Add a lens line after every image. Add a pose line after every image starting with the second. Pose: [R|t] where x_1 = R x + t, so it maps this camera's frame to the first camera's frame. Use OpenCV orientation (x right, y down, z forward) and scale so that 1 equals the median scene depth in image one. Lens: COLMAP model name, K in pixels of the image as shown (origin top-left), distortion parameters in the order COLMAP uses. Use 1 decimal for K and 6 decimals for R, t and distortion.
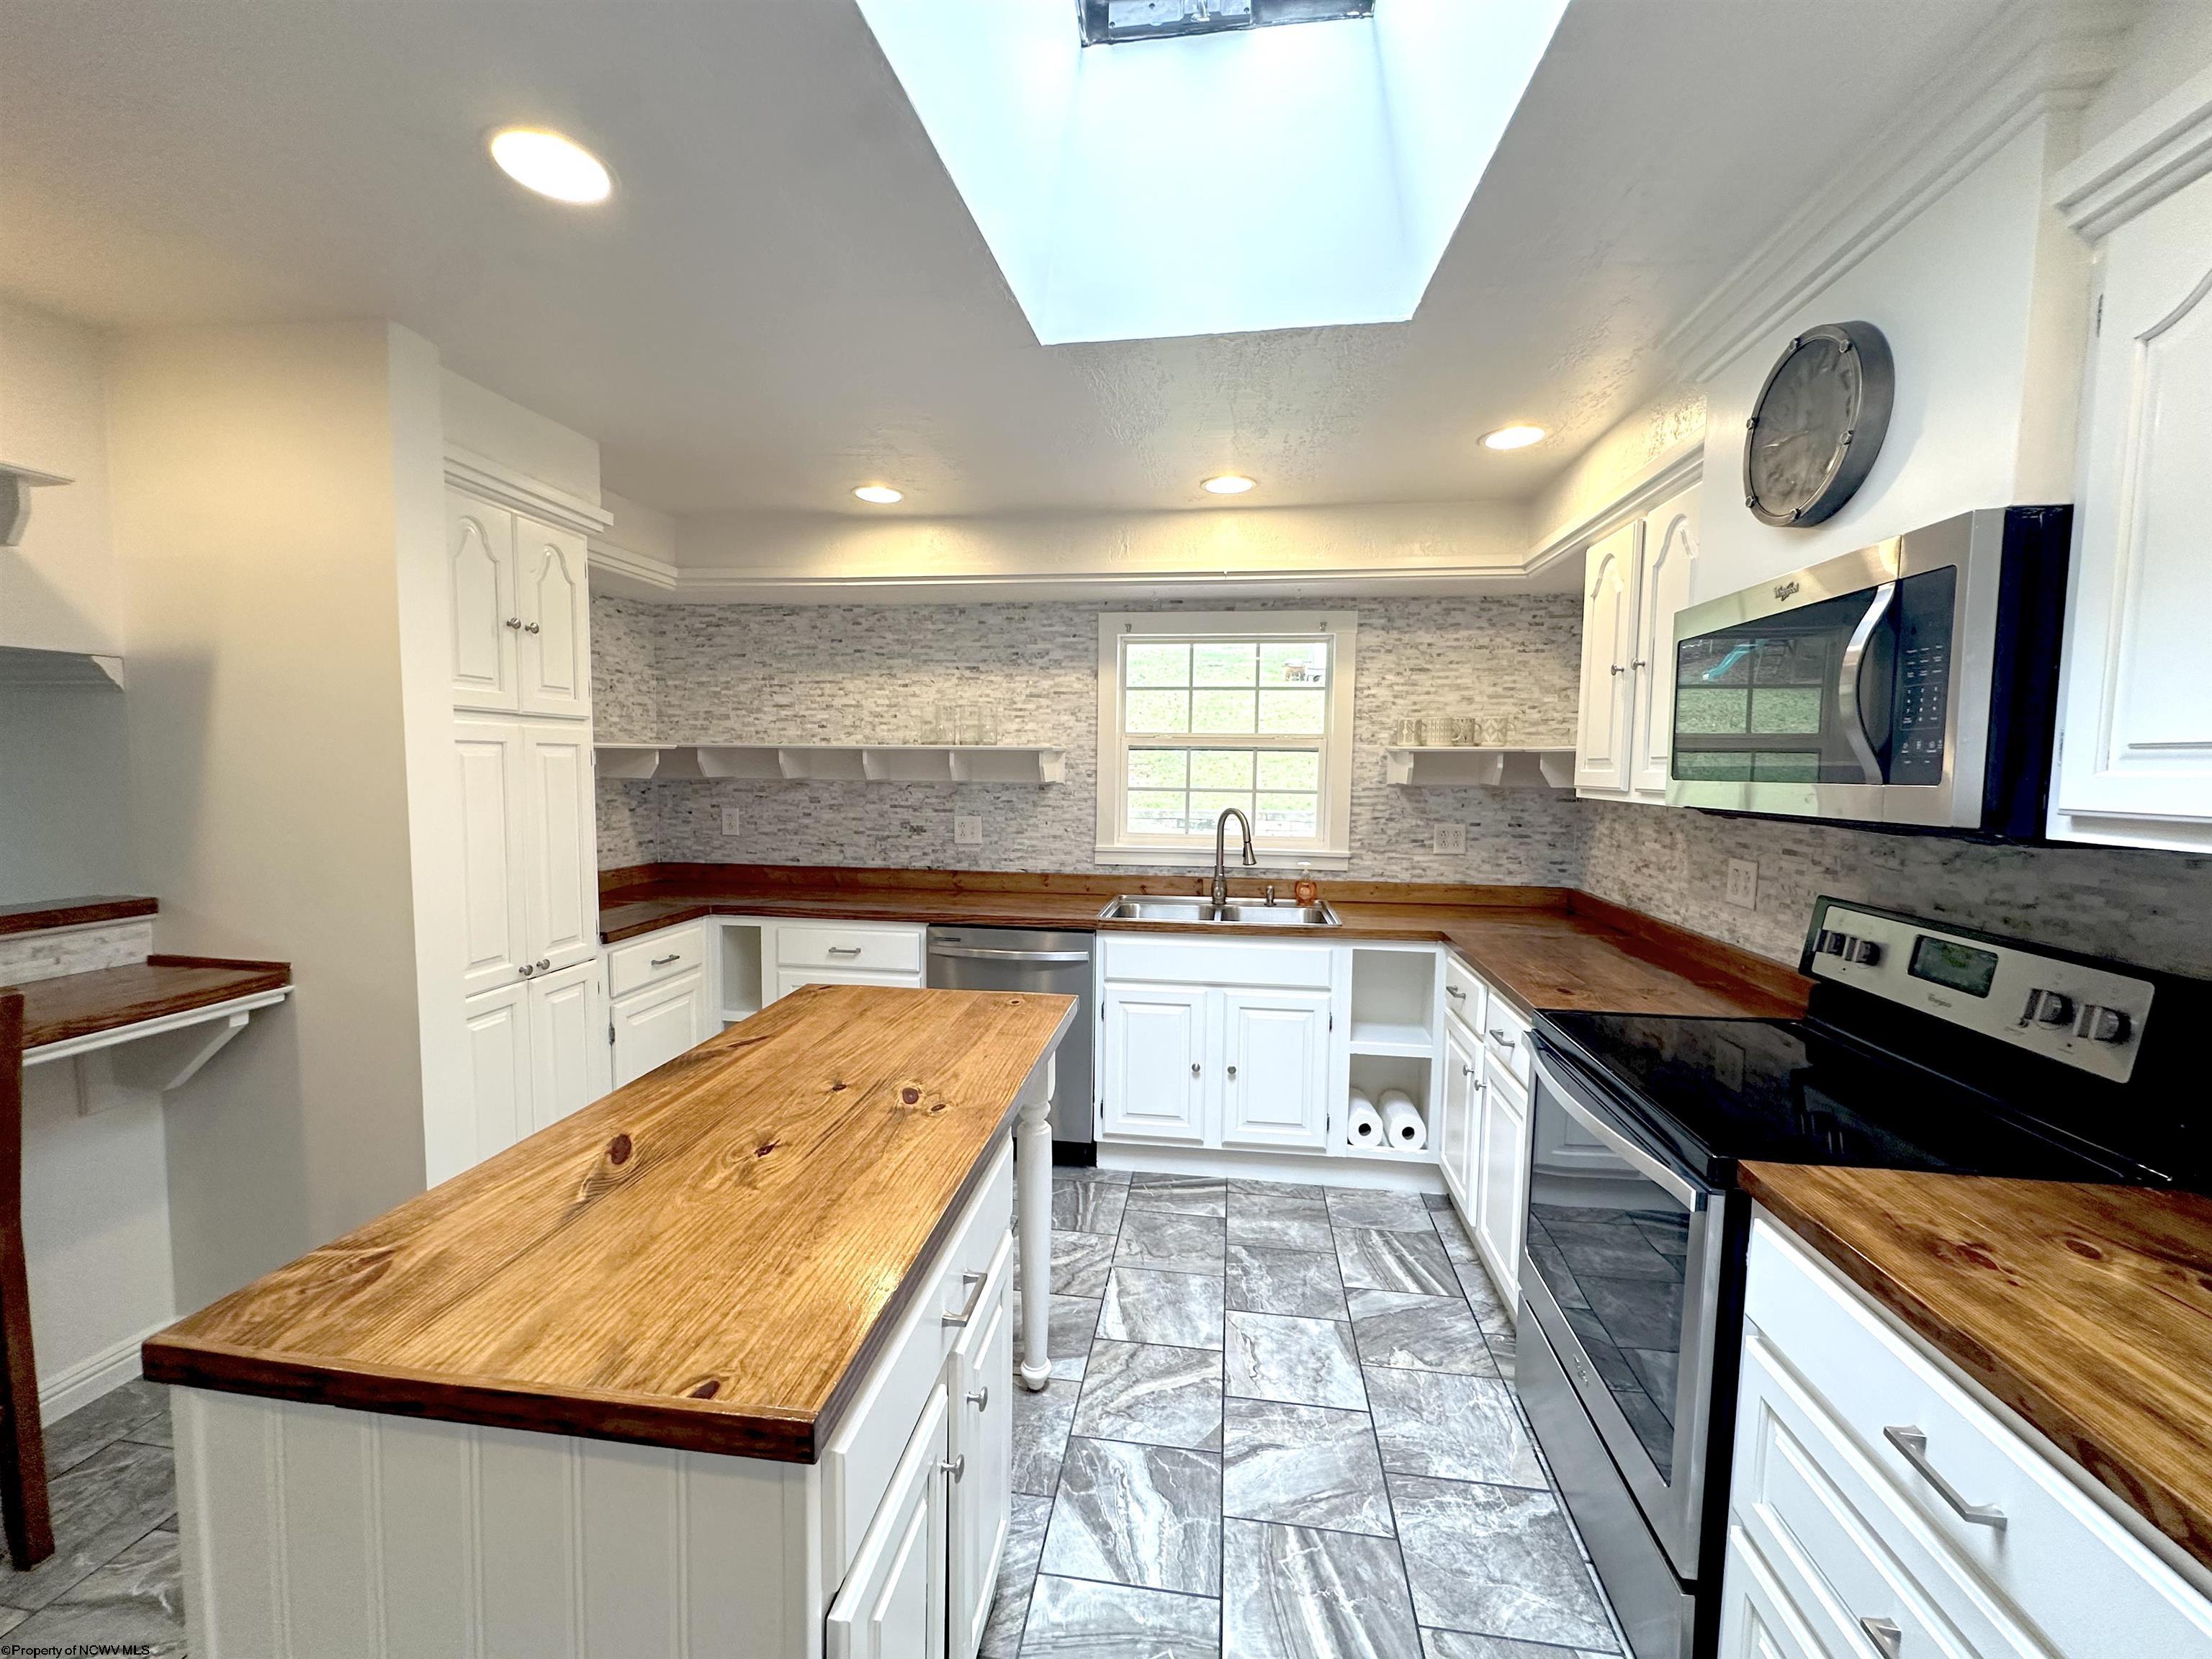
lens RADIAL K [[880.1, 0, 1111.1], [0, 880.1, 828.9], [0, 0, 1]] dist [-0.002542, 0.000506]
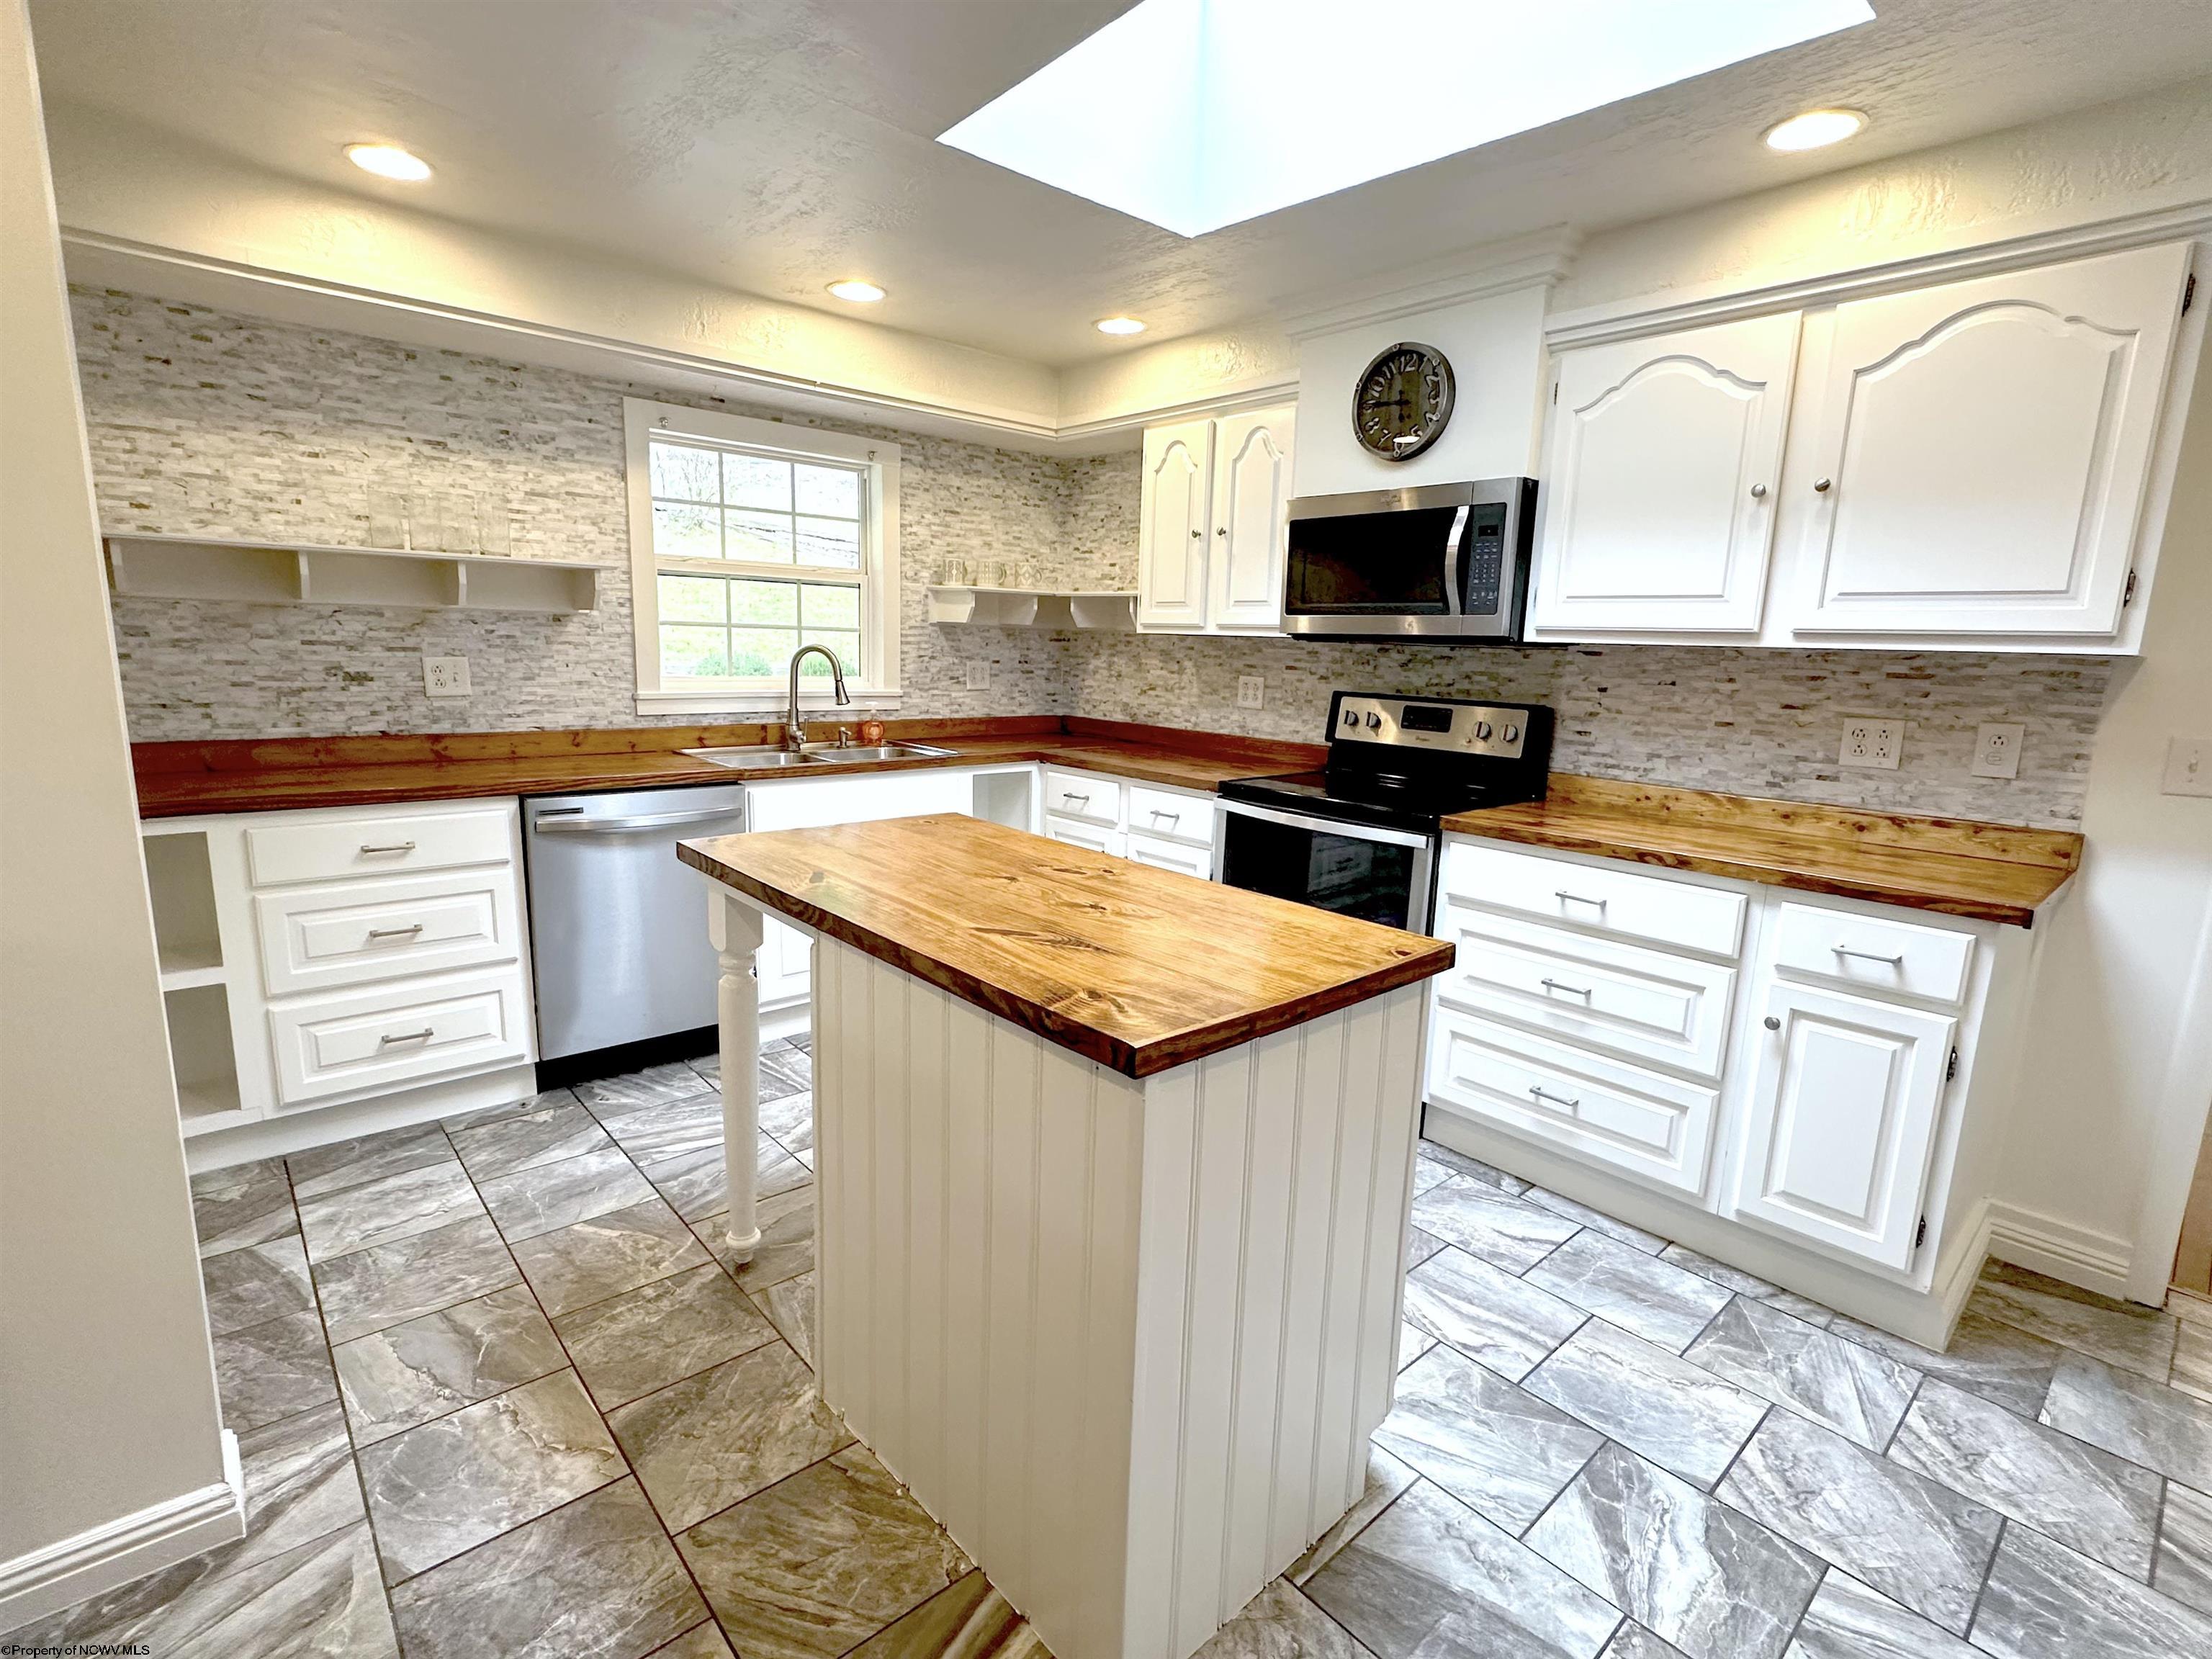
lens RADIAL K [[1041.4, 0, 1104.4], [0, 1041.4, 829.7], [0, 0, 1]] dist [-0.003075, 0.000754]
pose [[0.648362, -0.127038, 0.750659, -0.522380], [0.032277, 0.989680, 0.139611, 0.026468], [-0.760648, -0.066290, 0.645771, 0.040500]]
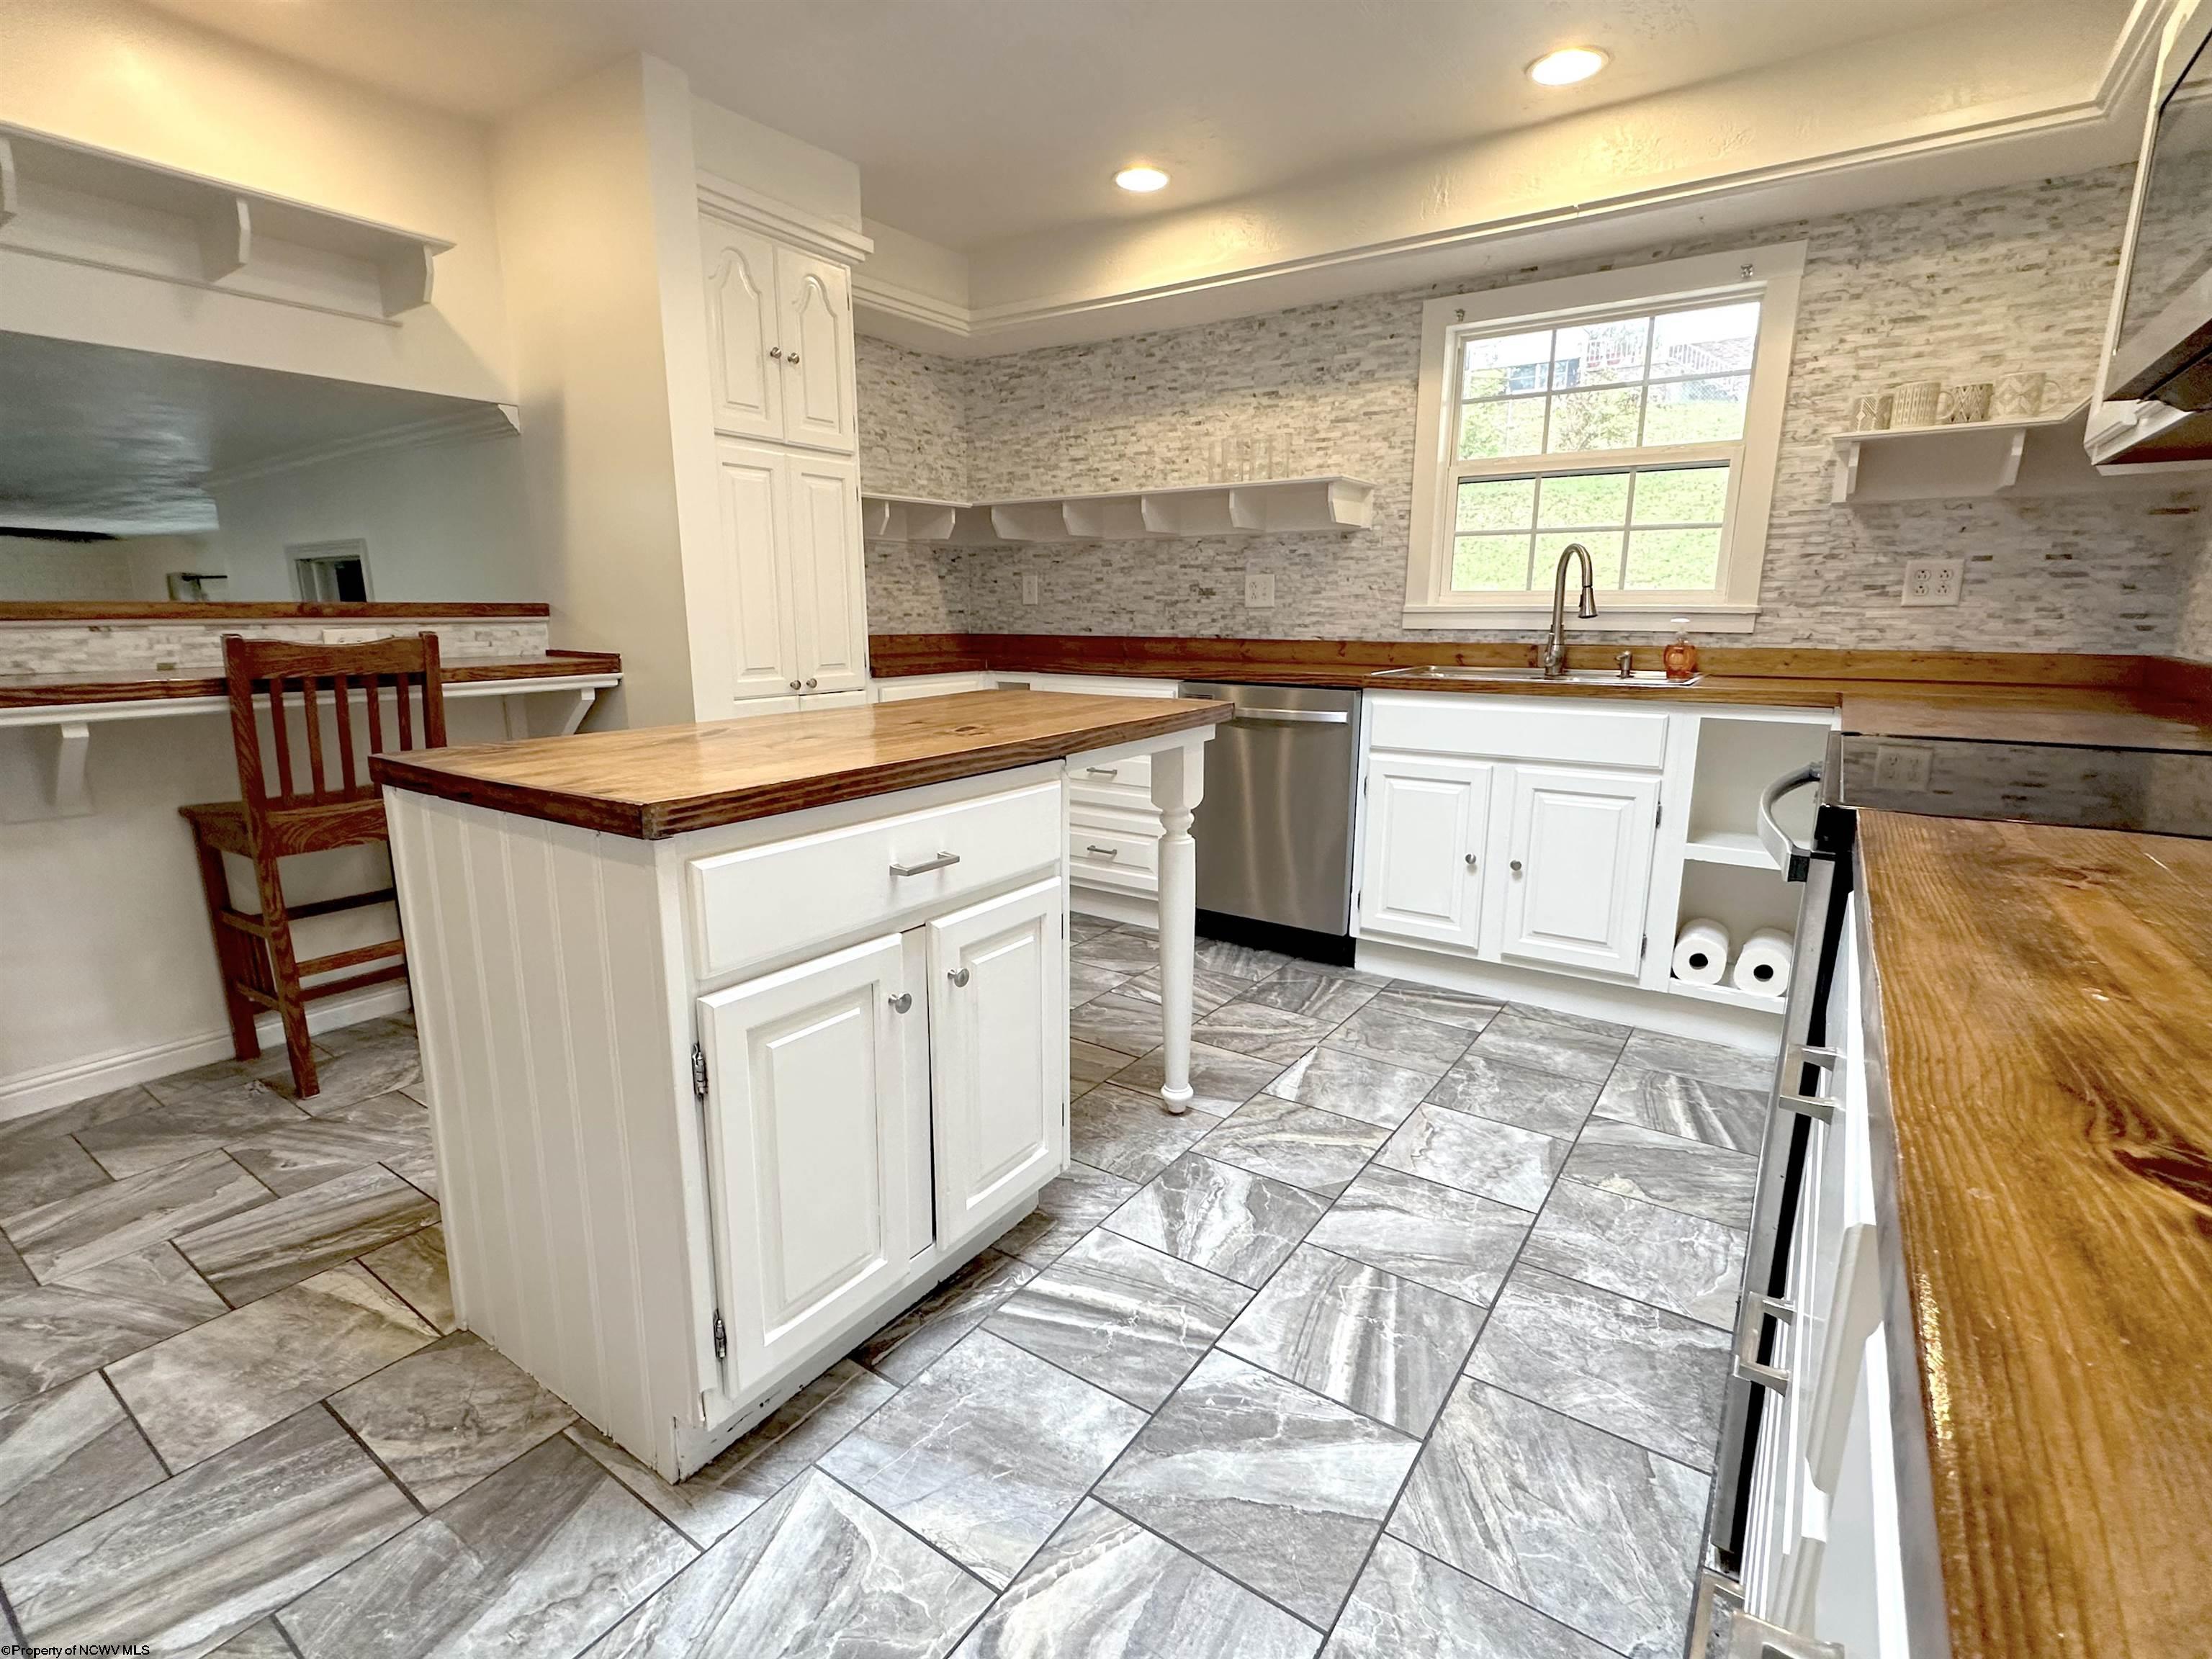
lens RADIAL K [[1041.4, 0, 1108.1], [0, 1041.4, 834.8], [0, 0, 1]] dist [-0.003075, 0.000754]
pose [[0.892830, 0.084980, -0.442305, 0.198853], [-0.022579, 0.989249, 0.144488, 0.104984], [0.449828, -0.119016, 0.885149, -0.004347]]
